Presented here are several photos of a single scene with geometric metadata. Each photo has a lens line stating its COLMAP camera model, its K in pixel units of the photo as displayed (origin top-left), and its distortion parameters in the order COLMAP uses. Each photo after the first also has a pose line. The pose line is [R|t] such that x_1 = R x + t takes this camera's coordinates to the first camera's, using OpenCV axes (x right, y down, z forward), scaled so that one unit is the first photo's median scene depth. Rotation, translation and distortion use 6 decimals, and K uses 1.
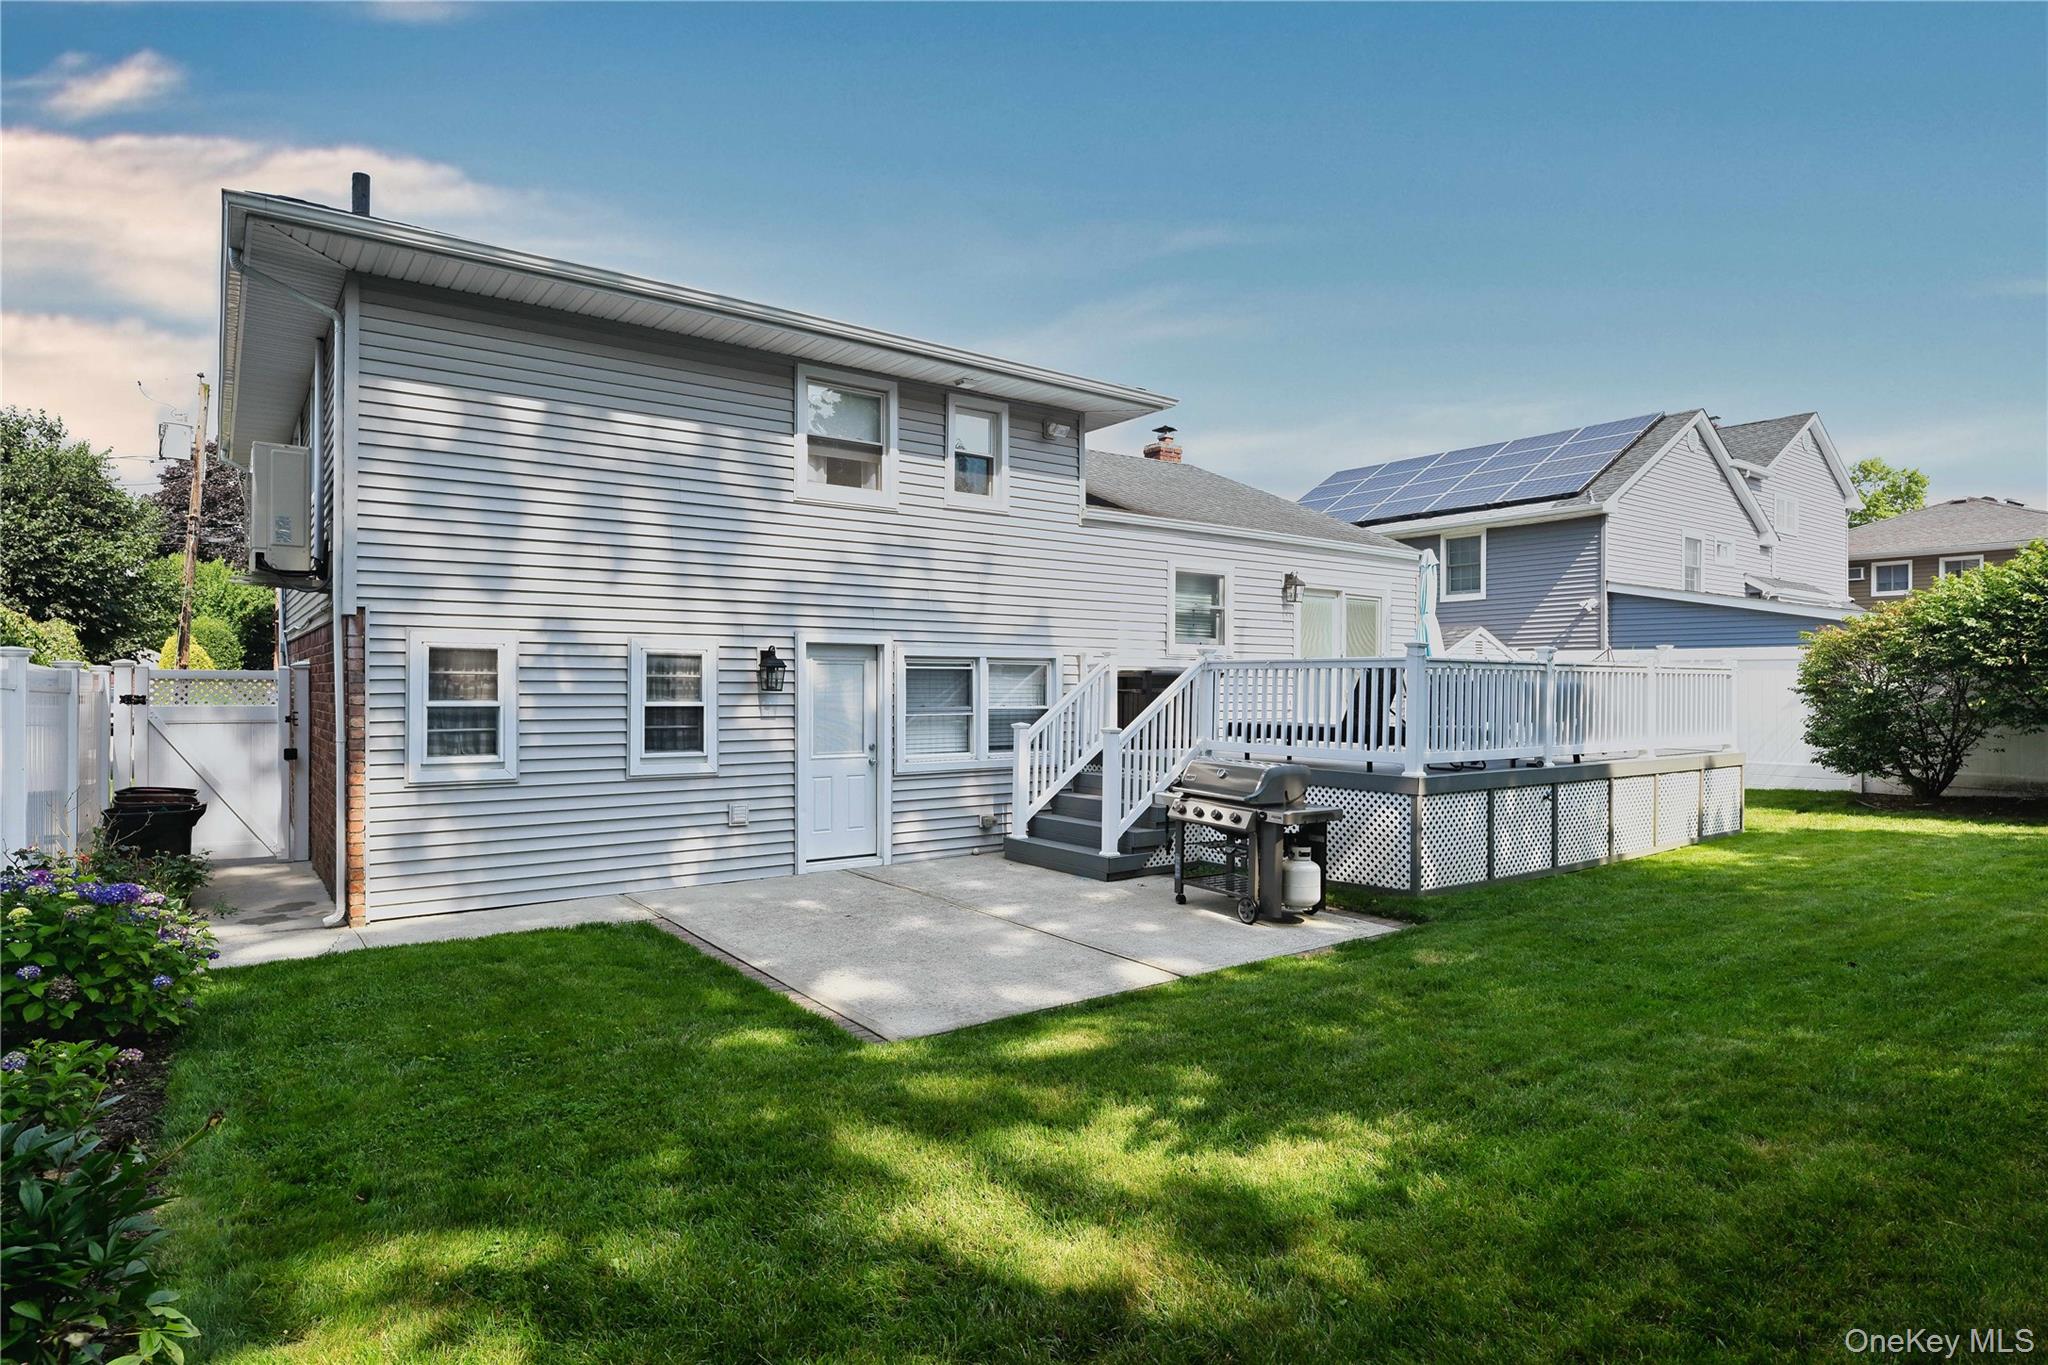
lens RADIAL K [[1109.3, 0, 1031.0], [0, 1109.3, 688.1], [0, 0, 1]] dist [0.000250, -0.000319]
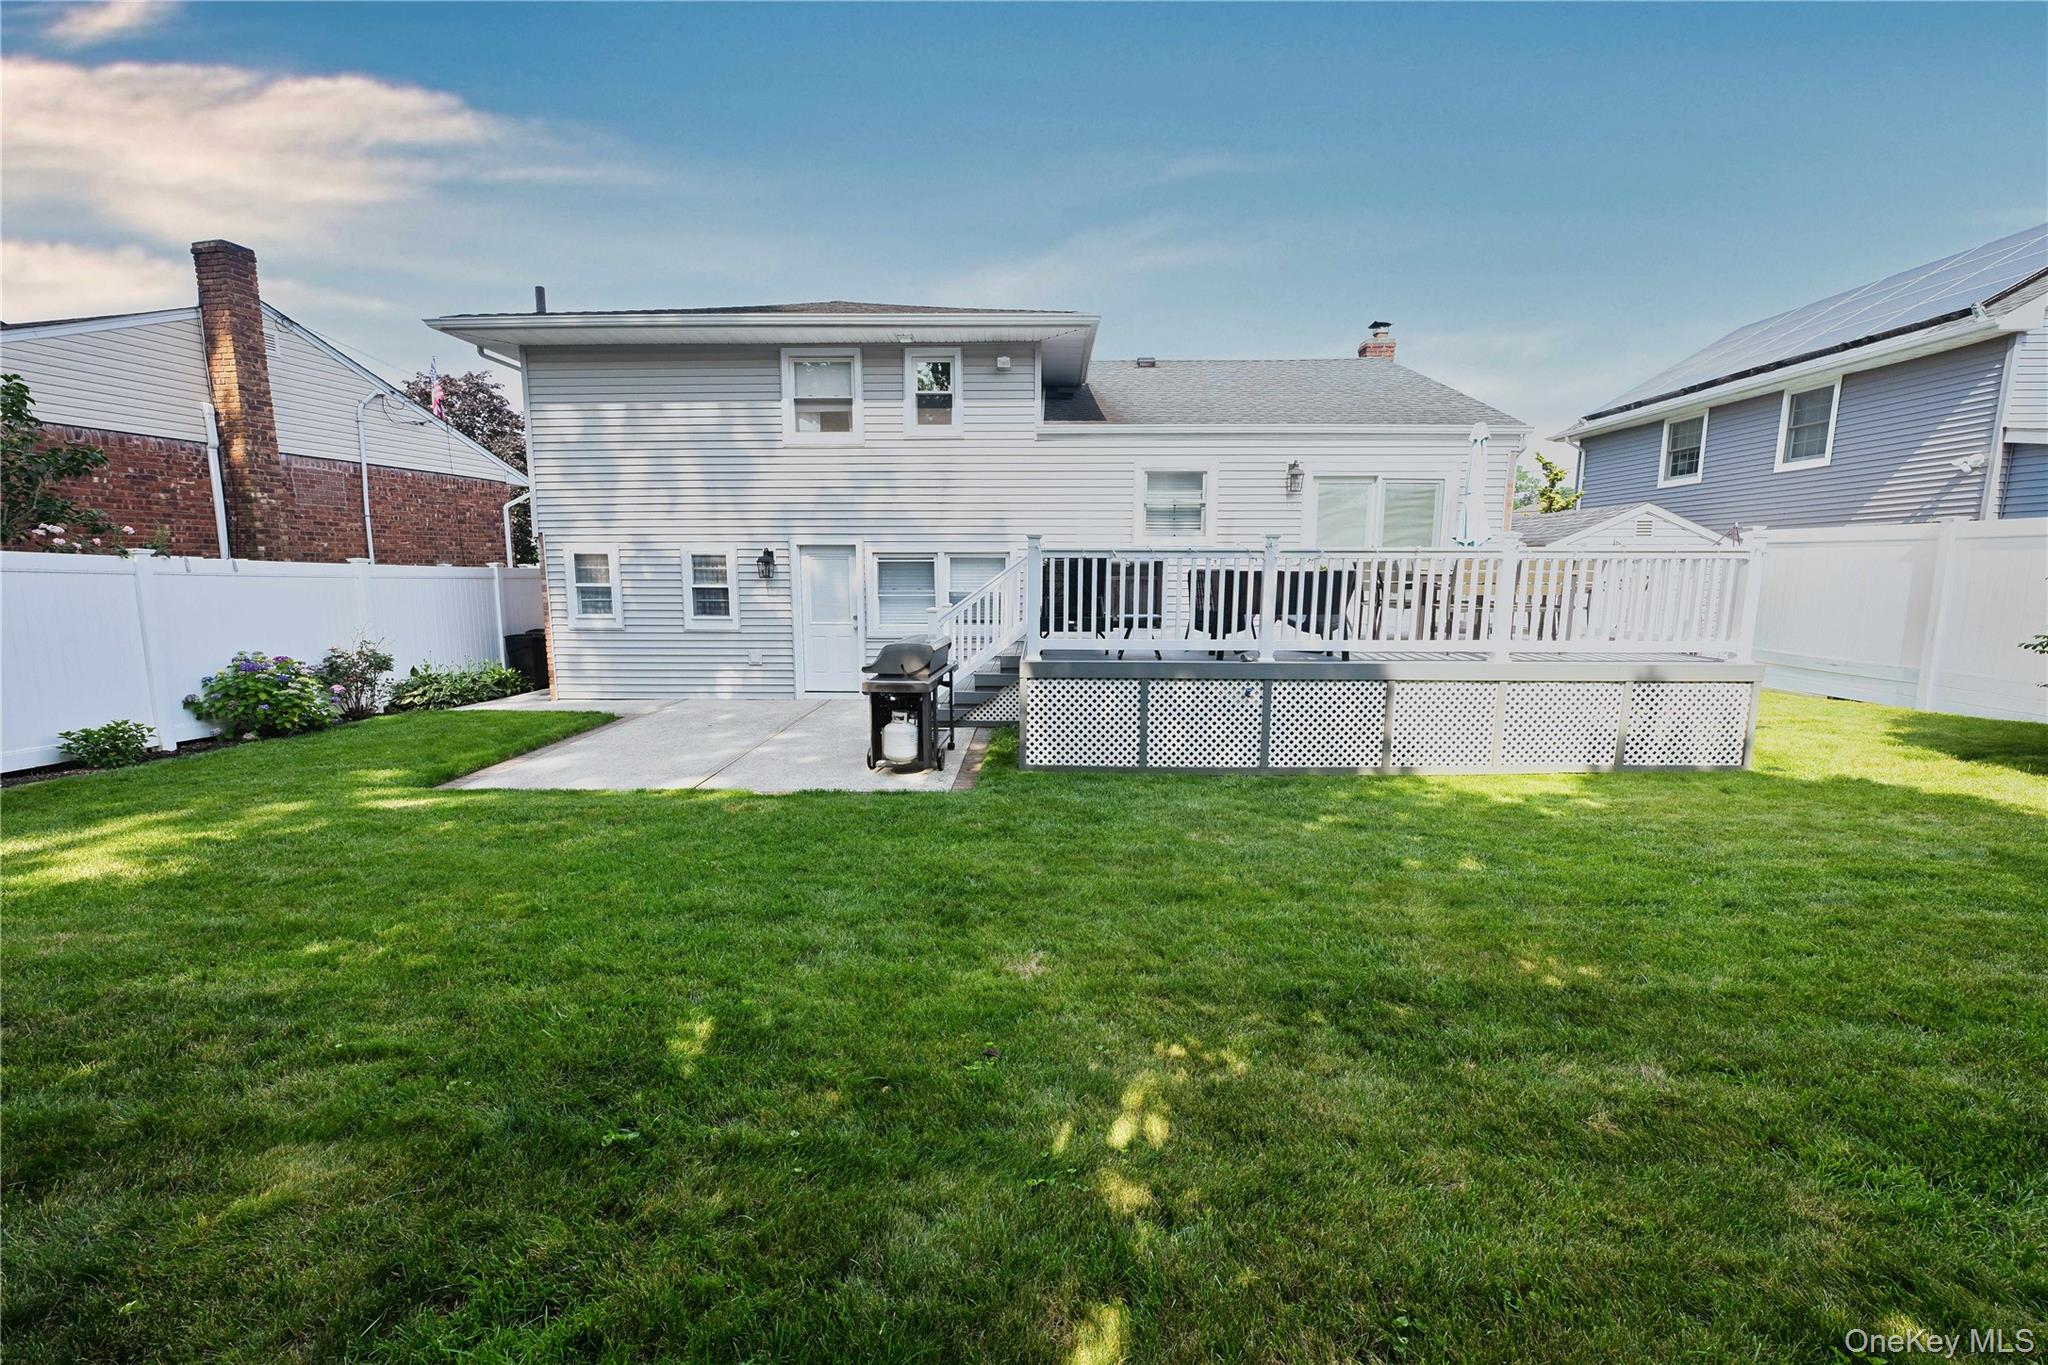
lens RADIAL K [[804.4, 0, 1024.0], [0, 804.4, 682.5], [0, 0, 1]] dist [-0.000866, -0.000136]
pose [[0.785277, 0.082756, -0.613589, 0.714856], [0.000862, 0.990880, 0.134746, -0.003559], [0.619144, -0.106342, 0.778044, 0.338509]]
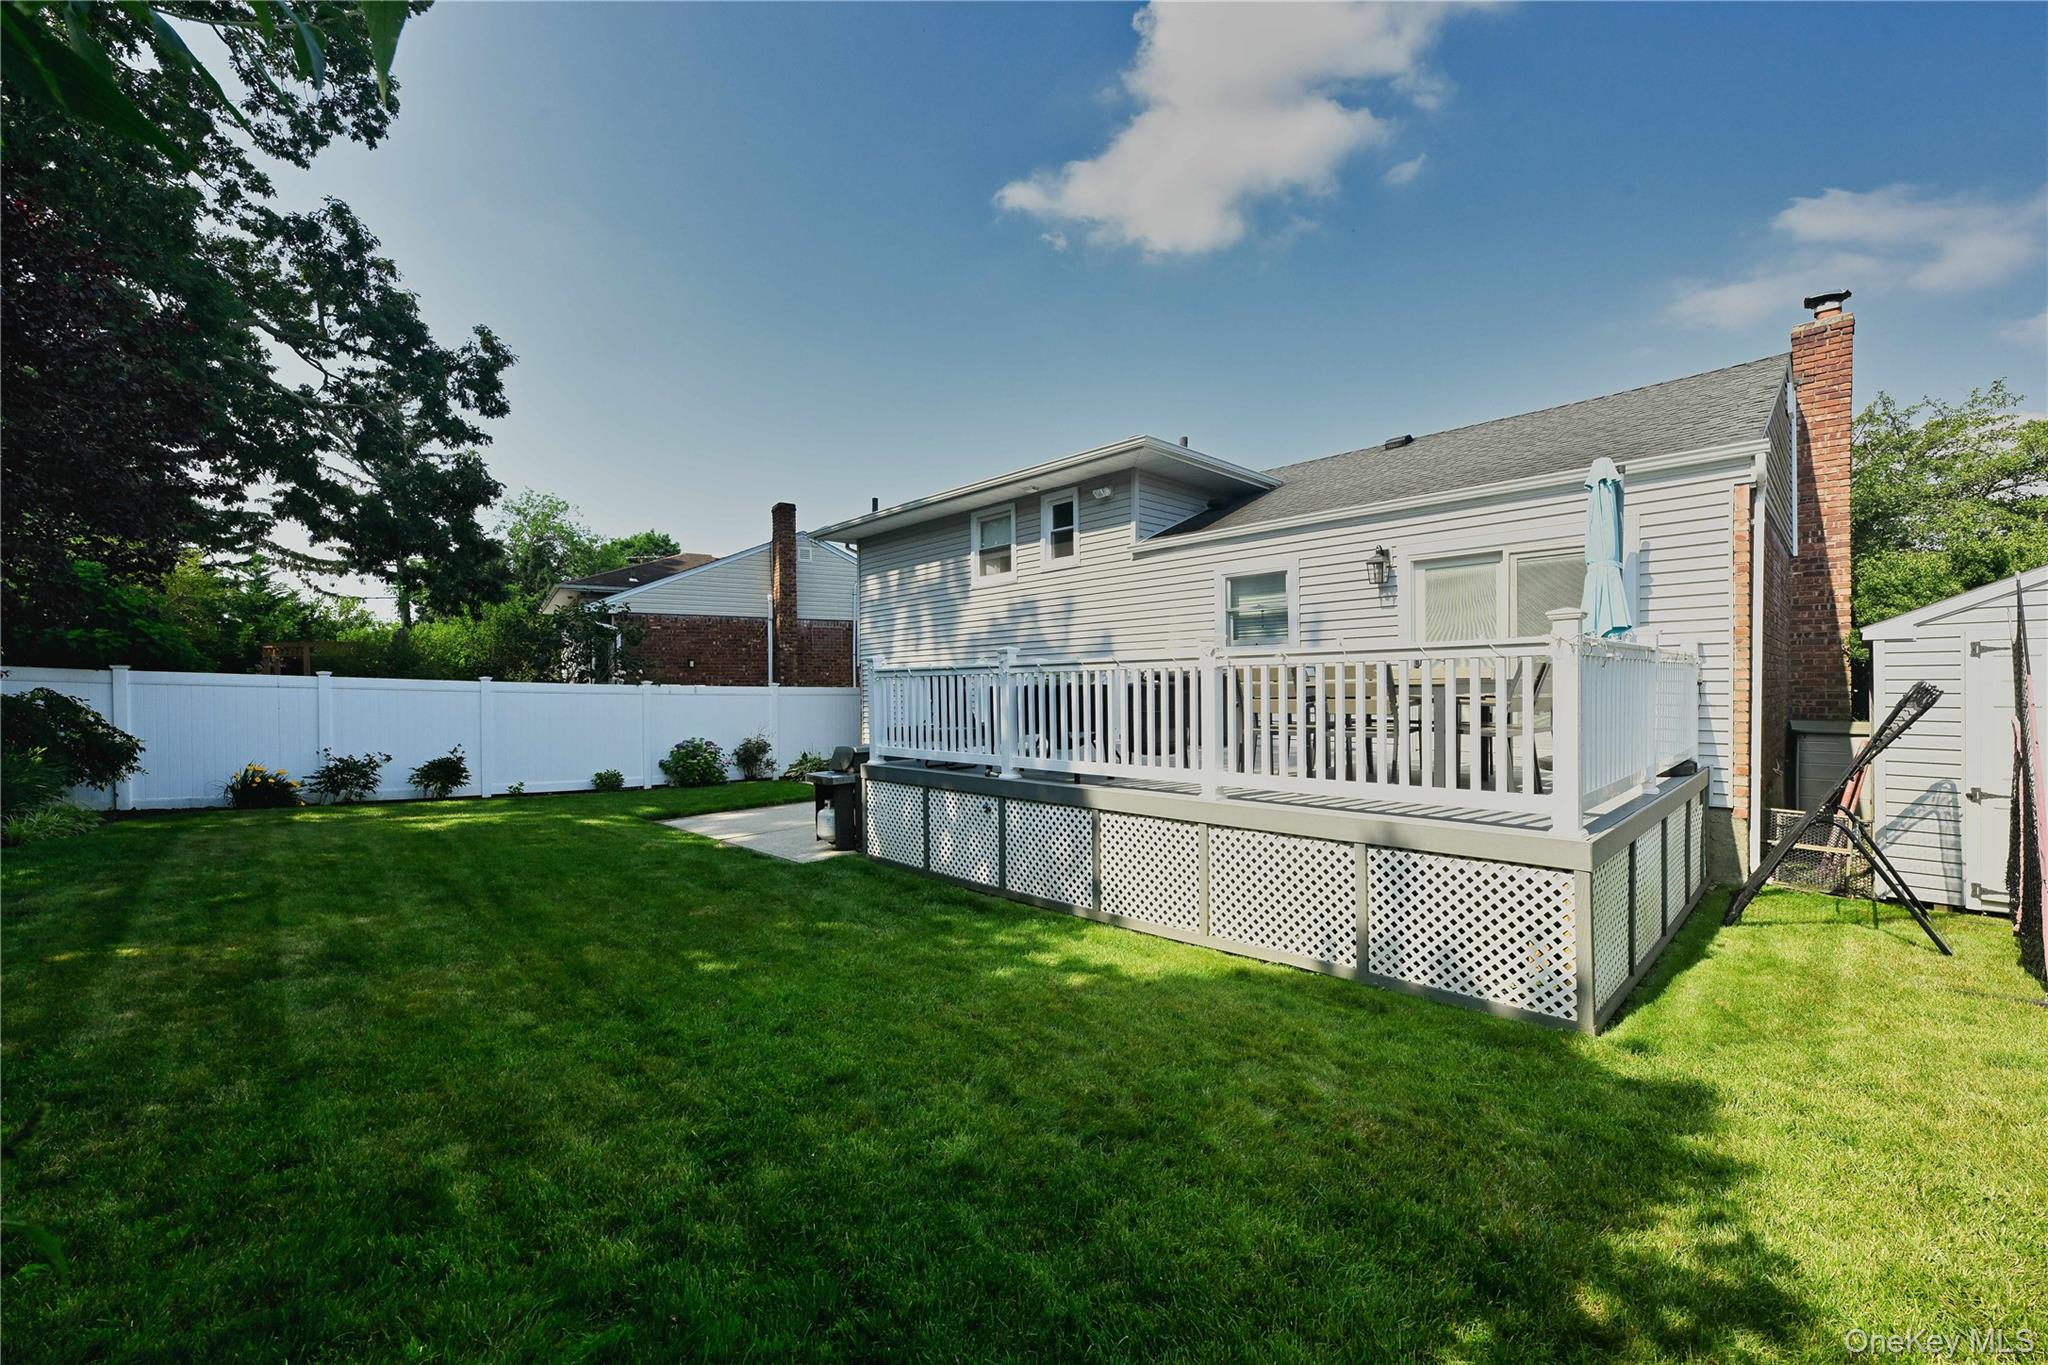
lens RADIAL K [[807.3, 0, 1030.5], [0, 807.3, 694.9], [0, 0, 1]] dist [0.000743, 0.000119]
pose [[0.131030, 0.002781, -0.991375, 1.114202], [0.011812, 0.999921, 0.004366, -0.000552], [0.991308, -0.012282, 0.130987, 0.921778]]
